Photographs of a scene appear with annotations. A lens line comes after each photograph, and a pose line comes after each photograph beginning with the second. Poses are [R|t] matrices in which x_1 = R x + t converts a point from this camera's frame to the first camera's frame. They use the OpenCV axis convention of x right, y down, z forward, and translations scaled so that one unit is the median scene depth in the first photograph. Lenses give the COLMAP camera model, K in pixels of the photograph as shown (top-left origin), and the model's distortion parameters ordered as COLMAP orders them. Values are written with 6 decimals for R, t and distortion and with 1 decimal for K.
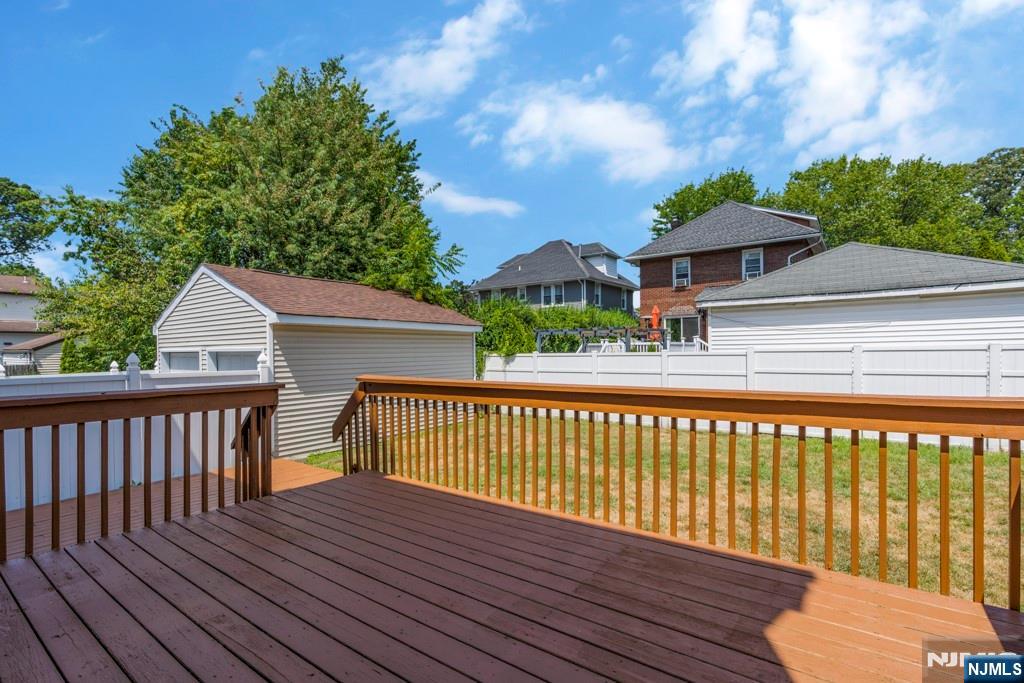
lens RADIAL K [[477.7, 0, 513.7], [0, 477.7, 350.5], [0, 0, 1]] dist [-0.003355, 0.000064]
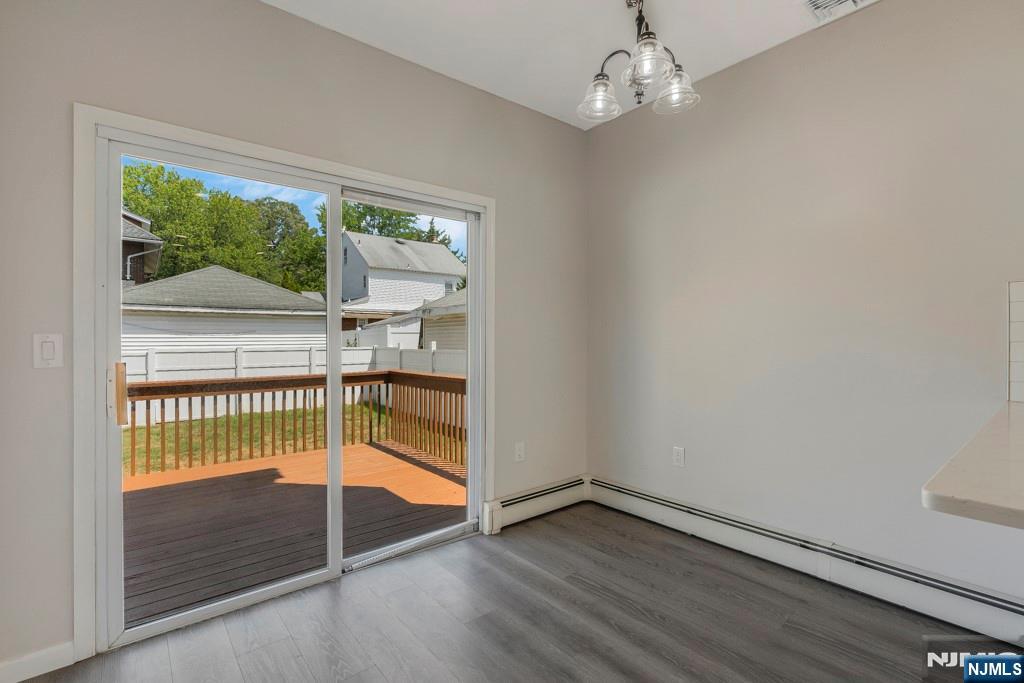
lens RADIAL K [[477.7, 0, 516.0], [0, 477.7, 346.5], [0, 0, 1]] dist [-0.003355, 0.000064]
pose [[0.265957, -0.001896, 0.963983, -0.365806], [-0.002356, 0.999994, 0.002617, -0.016879], [-0.963982, -0.002968, 0.265951, -0.136961]]
